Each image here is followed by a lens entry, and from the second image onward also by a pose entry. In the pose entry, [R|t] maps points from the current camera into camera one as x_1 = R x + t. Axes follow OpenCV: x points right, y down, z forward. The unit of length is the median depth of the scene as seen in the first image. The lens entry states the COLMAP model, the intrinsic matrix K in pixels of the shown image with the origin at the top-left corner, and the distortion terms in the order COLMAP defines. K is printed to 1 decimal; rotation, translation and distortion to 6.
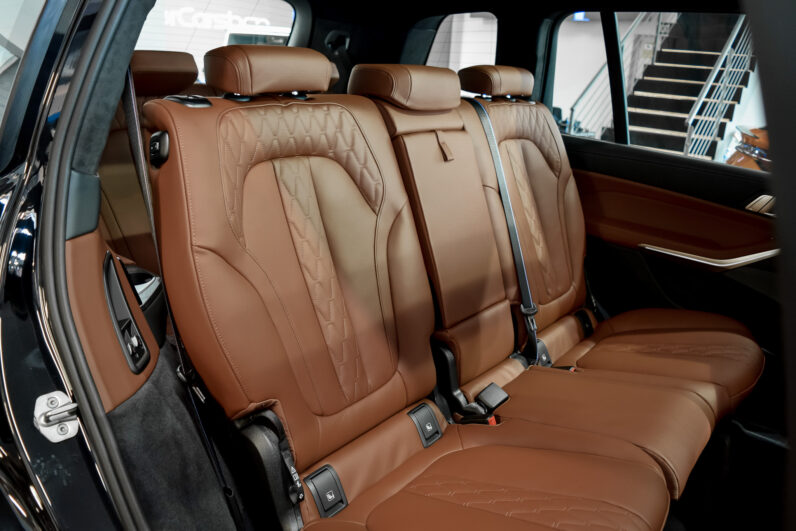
lens RADIAL K [[620.3, 0, 398.0], [0, 620.3, 265.5], [0, 0, 1]] dist [-0.088874, 0.003315]
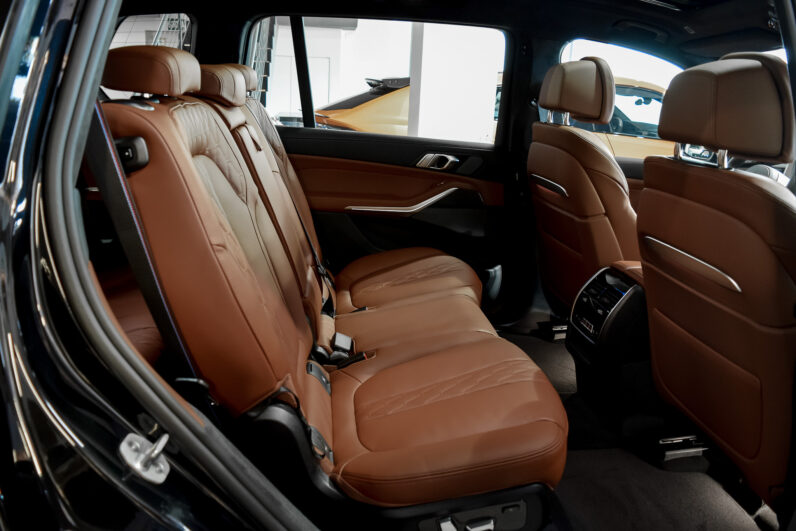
lens RADIAL K [[620.3, 0, 398.0], [0, 620.3, 265.5], [0, 0, 1]] dist [-0.088874, 0.003315]
pose [[0.708330, -0.220697, 0.670493, -0.424963], [0.216204, 0.972046, 0.091550, -0.014301], [-0.671955, 0.080116, 0.736245, 0.031512]]
